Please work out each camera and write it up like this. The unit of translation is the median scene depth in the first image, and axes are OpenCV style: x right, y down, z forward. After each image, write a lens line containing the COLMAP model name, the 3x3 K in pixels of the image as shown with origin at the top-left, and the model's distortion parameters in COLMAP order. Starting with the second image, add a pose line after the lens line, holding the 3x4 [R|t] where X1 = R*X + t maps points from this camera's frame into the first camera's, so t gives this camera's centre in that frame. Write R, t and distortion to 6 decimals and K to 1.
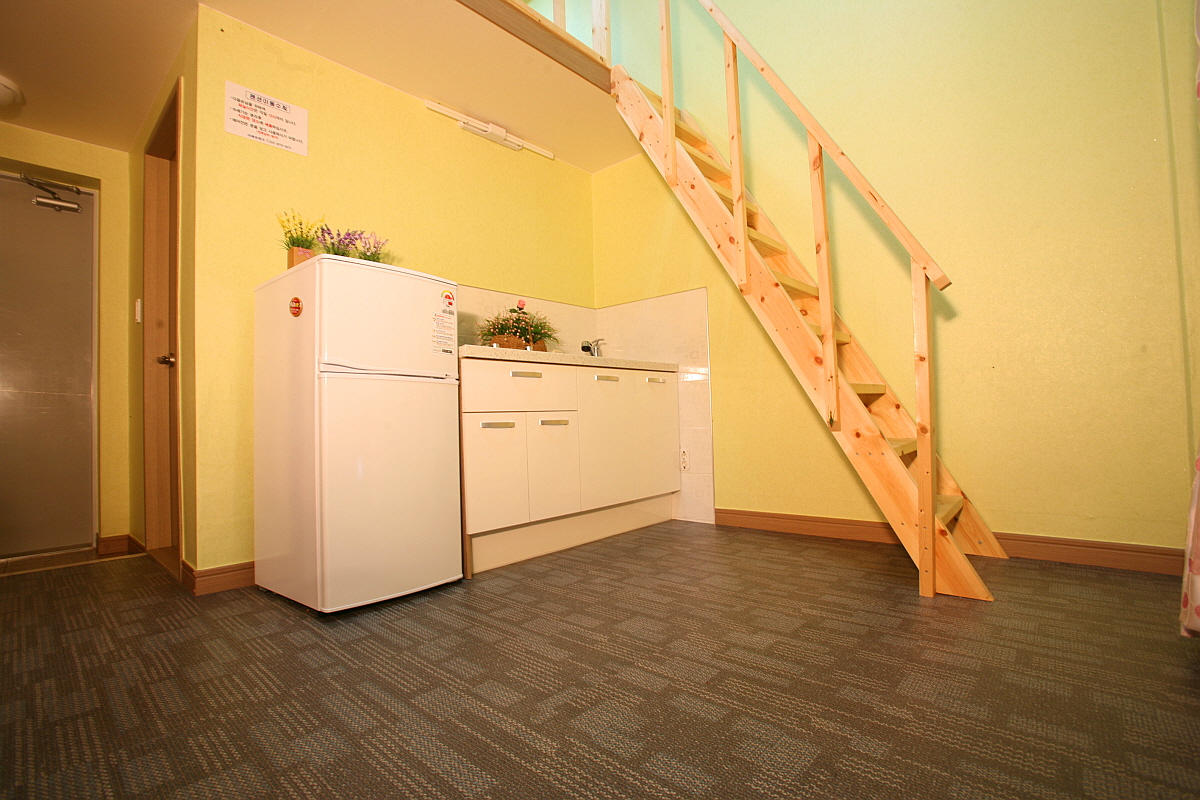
lens RADIAL K [[551.3, 0, 593.7], [0, 551.3, 404.8], [0, 0, 1]] dist [-0.088012, 0.036945]
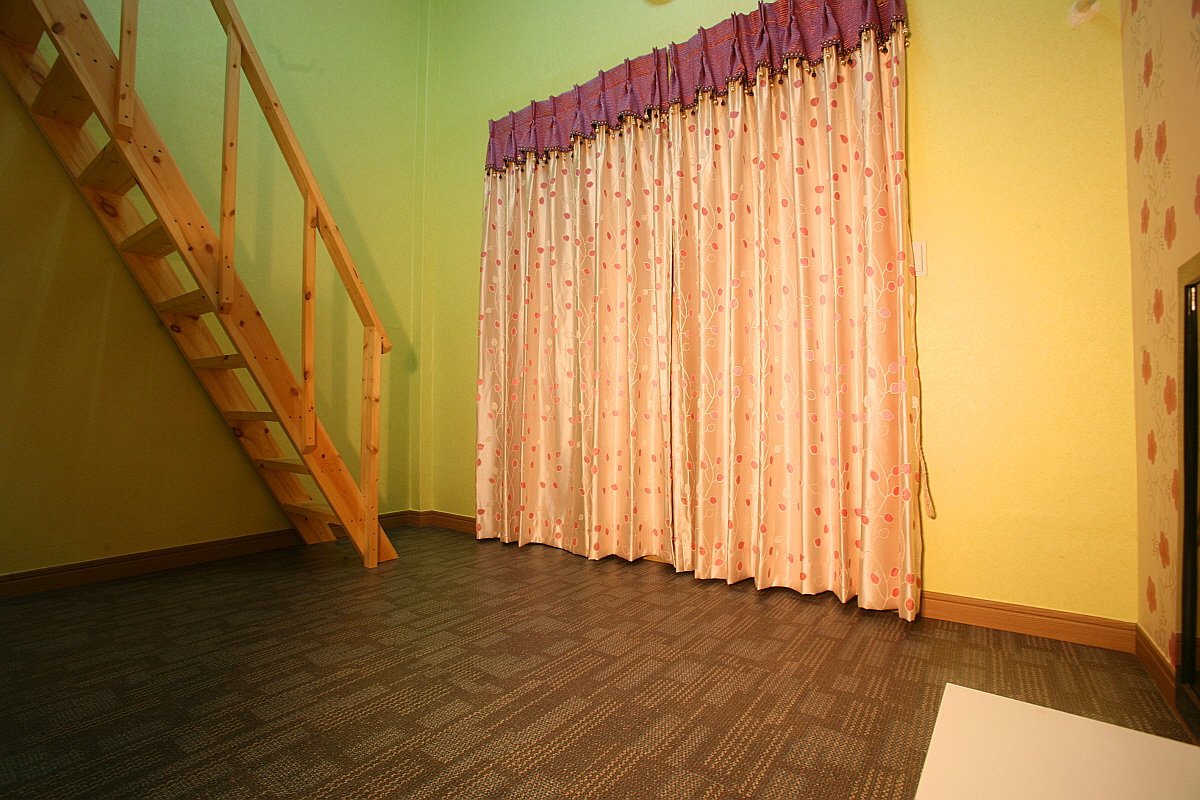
lens RADIAL K [[551.3, 0, 593.7], [0, 551.3, 404.8], [0, 0, 1]] dist [-0.088012, 0.036945]
pose [[-0.113204, 0.045075, 0.992549, -0.756000], [-0.021816, 0.998617, -0.047839, -0.015048], [-0.993332, -0.027069, -0.112064, 0.498800]]
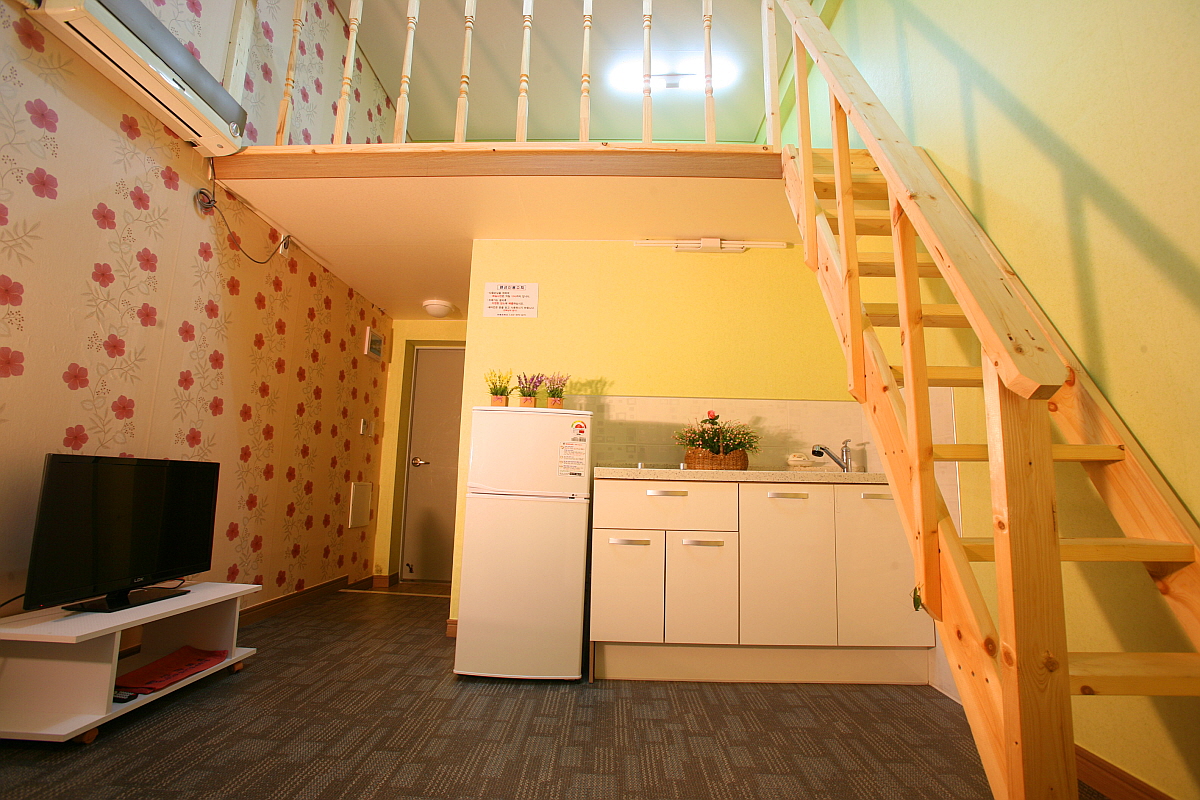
lens RADIAL K [[551.3, 0, 593.7], [0, 551.3, 404.8], [0, 0, 1]] dist [-0.088012, 0.036945]
pose [[0.650703, -0.064326, -0.756602, 0.646507], [-0.026381, 0.993889, -0.107188, -0.119149], [0.758874, 0.089708, 0.645030, 0.267882]]
